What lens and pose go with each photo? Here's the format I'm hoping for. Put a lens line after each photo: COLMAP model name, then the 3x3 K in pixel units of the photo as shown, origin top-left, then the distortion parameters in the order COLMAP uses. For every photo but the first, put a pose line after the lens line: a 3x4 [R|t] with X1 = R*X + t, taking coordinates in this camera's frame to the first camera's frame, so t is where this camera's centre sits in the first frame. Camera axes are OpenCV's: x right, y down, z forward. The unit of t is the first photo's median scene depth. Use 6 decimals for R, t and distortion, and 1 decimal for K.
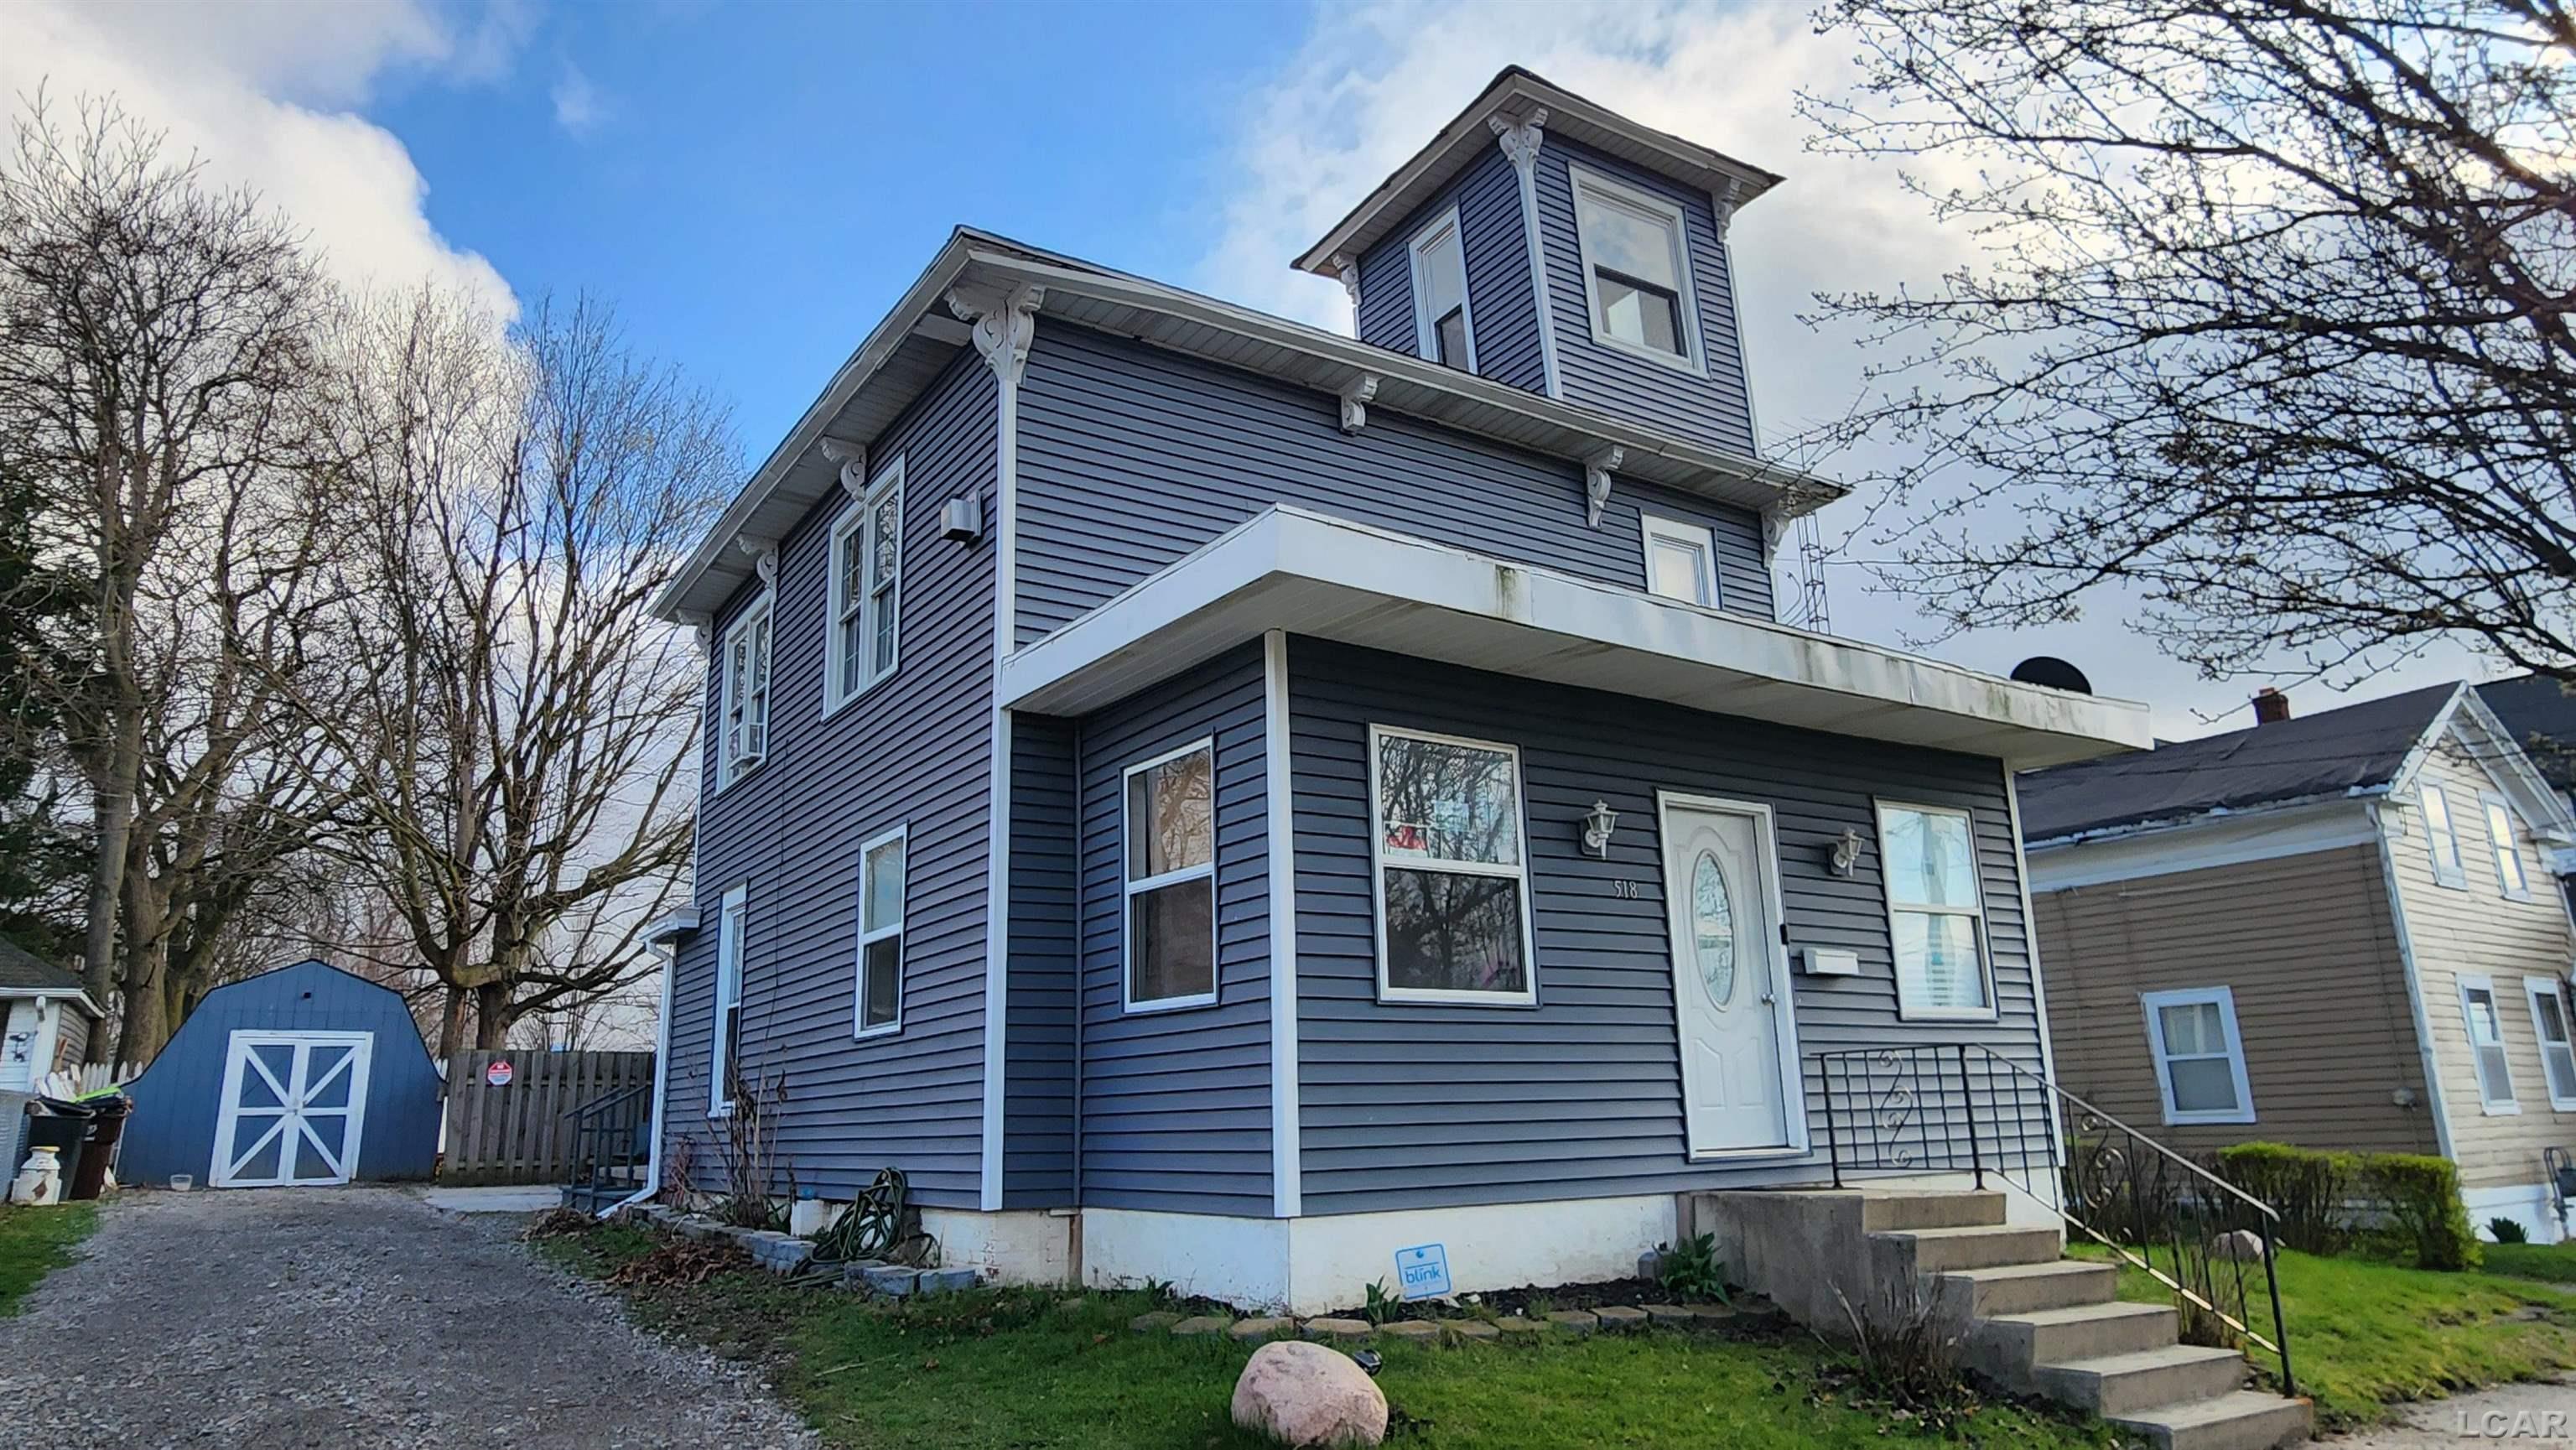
lens RADIAL K [[1552.3, 0, 1288.0], [0, 1552.3, 727.1], [0, 0, 1]] dist [0.004063, 0.001645]
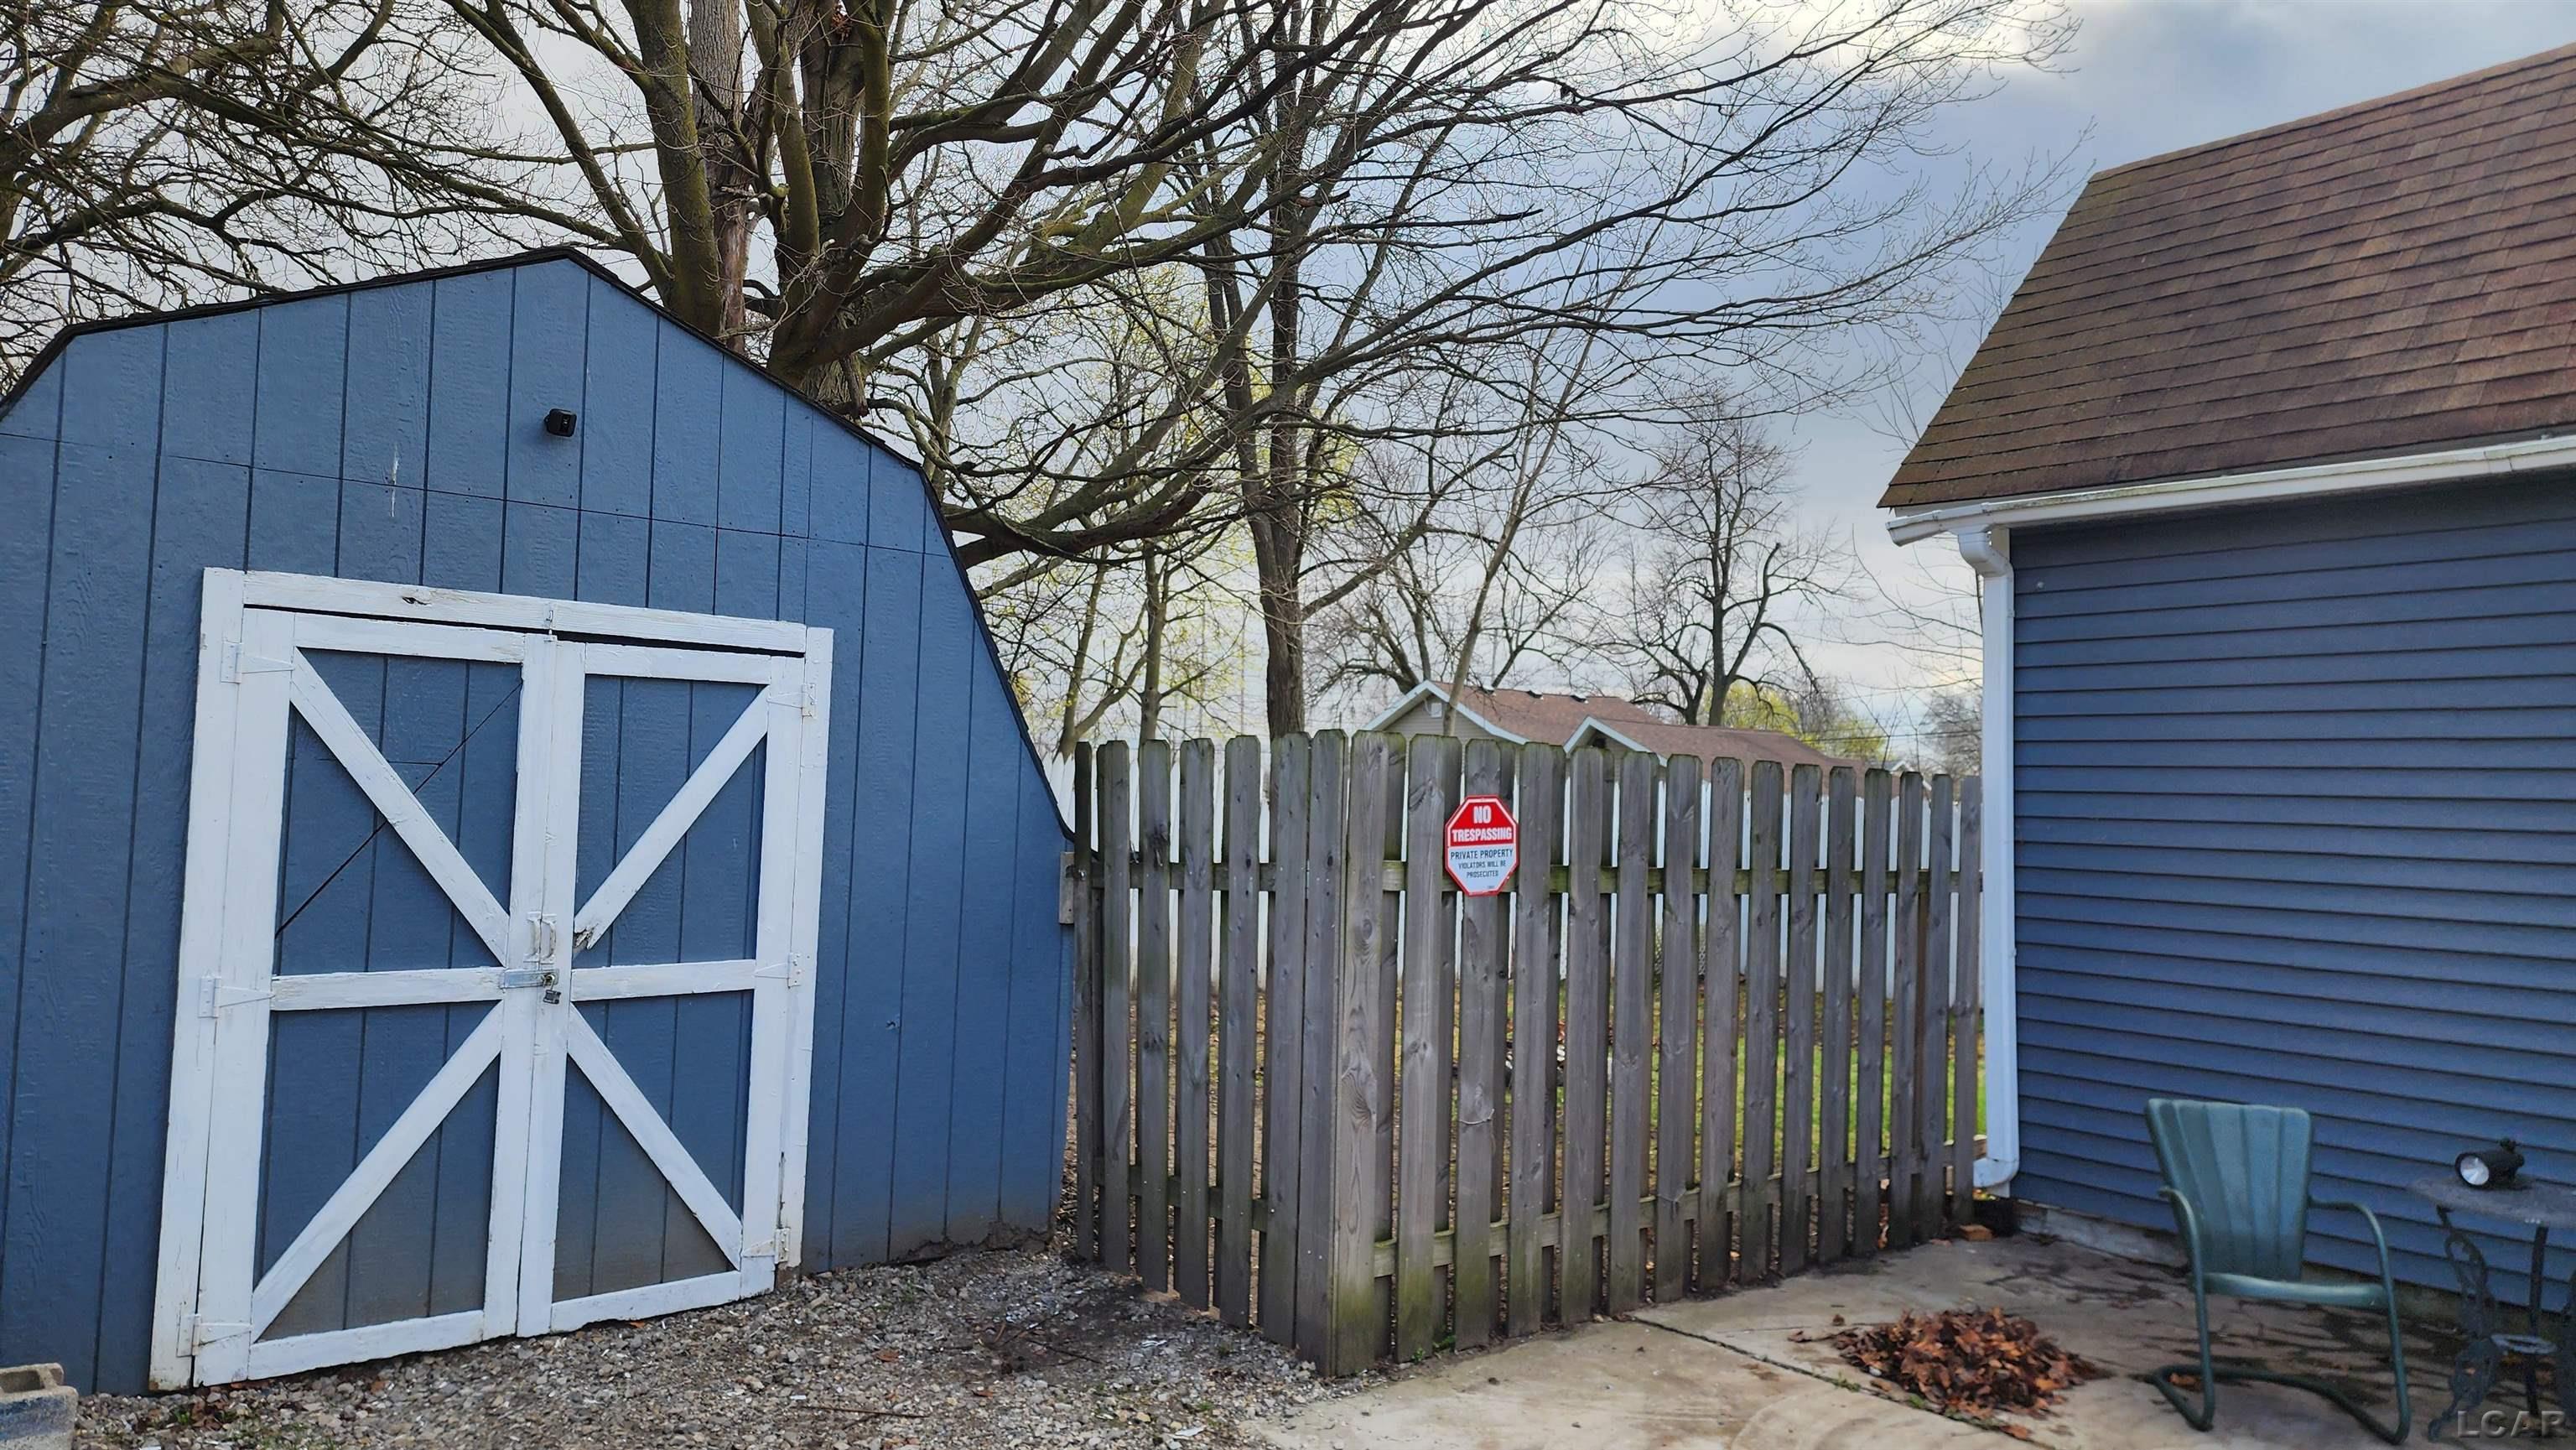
lens RADIAL K [[1735.9, 0, 1277.8], [0, 1735.9, 720.5], [0, 0, 1]] dist [0.070668, -0.036826]
pose [[0.993475, 0.052443, 0.101282, -0.561446], [-0.071578, 0.978053, 0.195676, 0.159481], [-0.088797, -0.201649, 0.975424, 0.765105]]
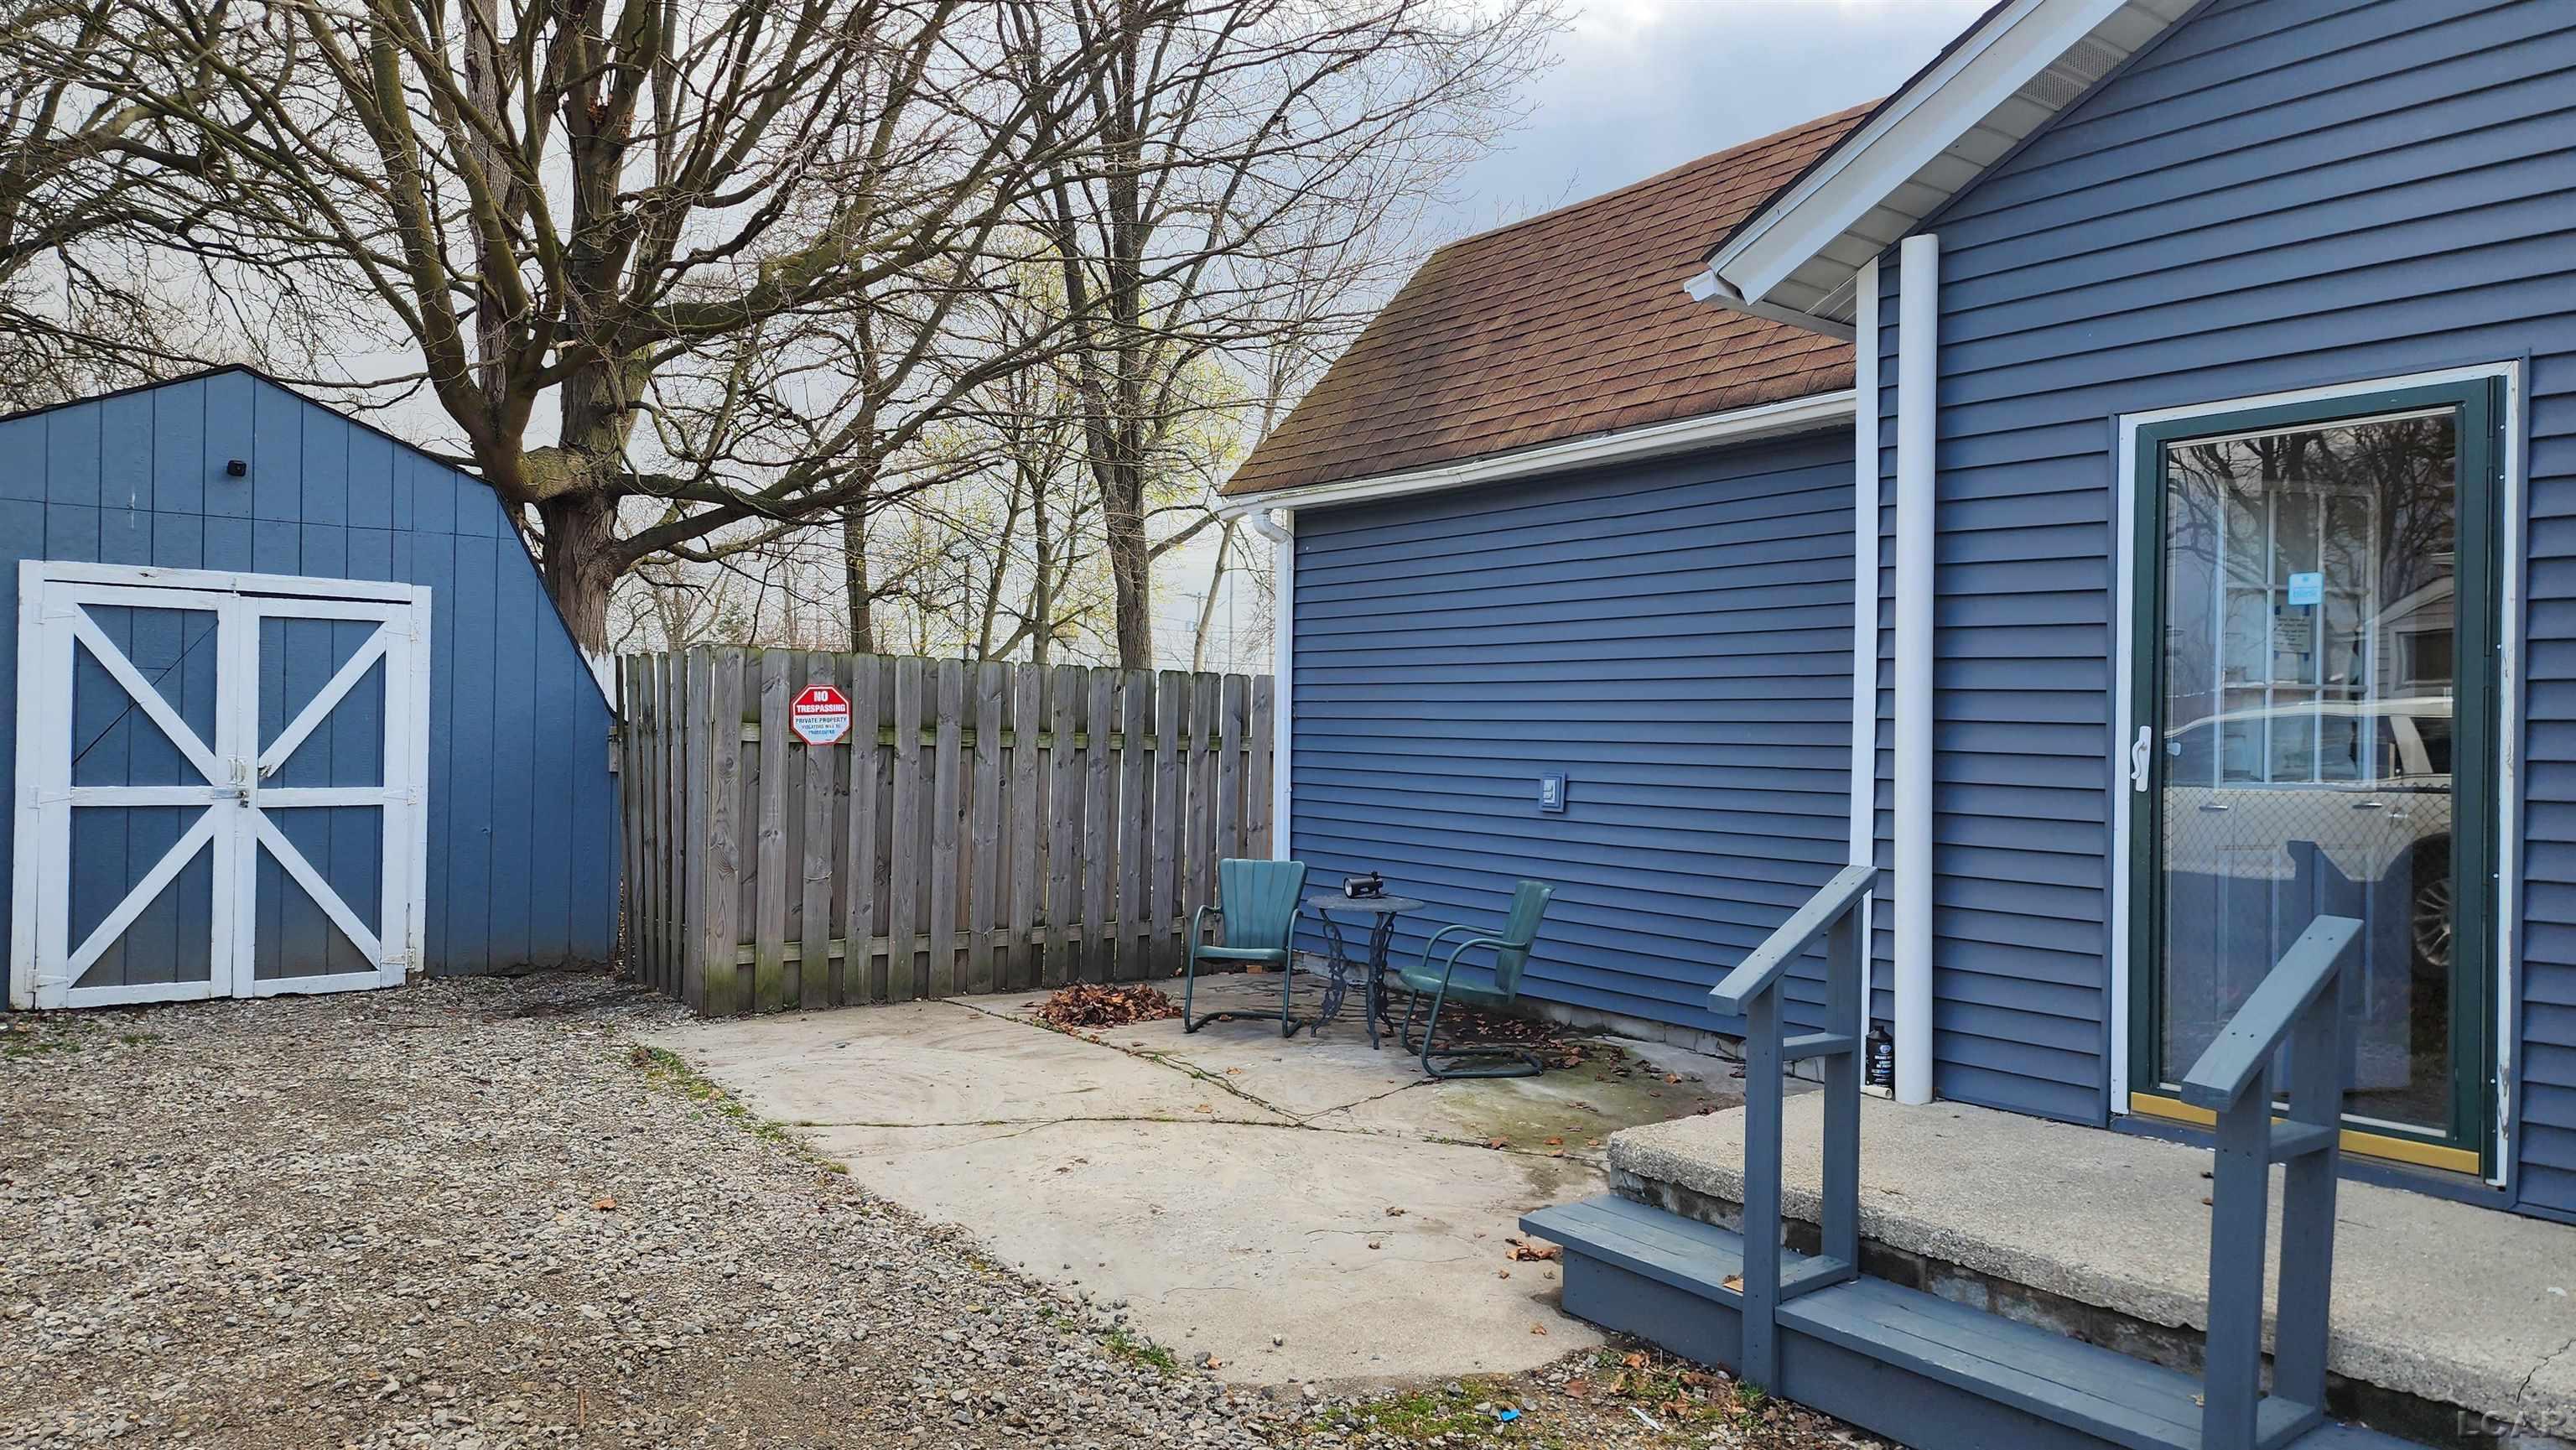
lens RADIAL K [[1735.9, 0, 1306.1], [0, 1735.9, 729.4], [0, 0, 1]] dist [0.070668, -0.036826]
pose [[0.995521, 0.038359, 0.086405, -0.428067], [-0.058245, 0.968779, 0.240987, 0.120189], [-0.074464, -0.244941, 0.966674, 0.591285]]
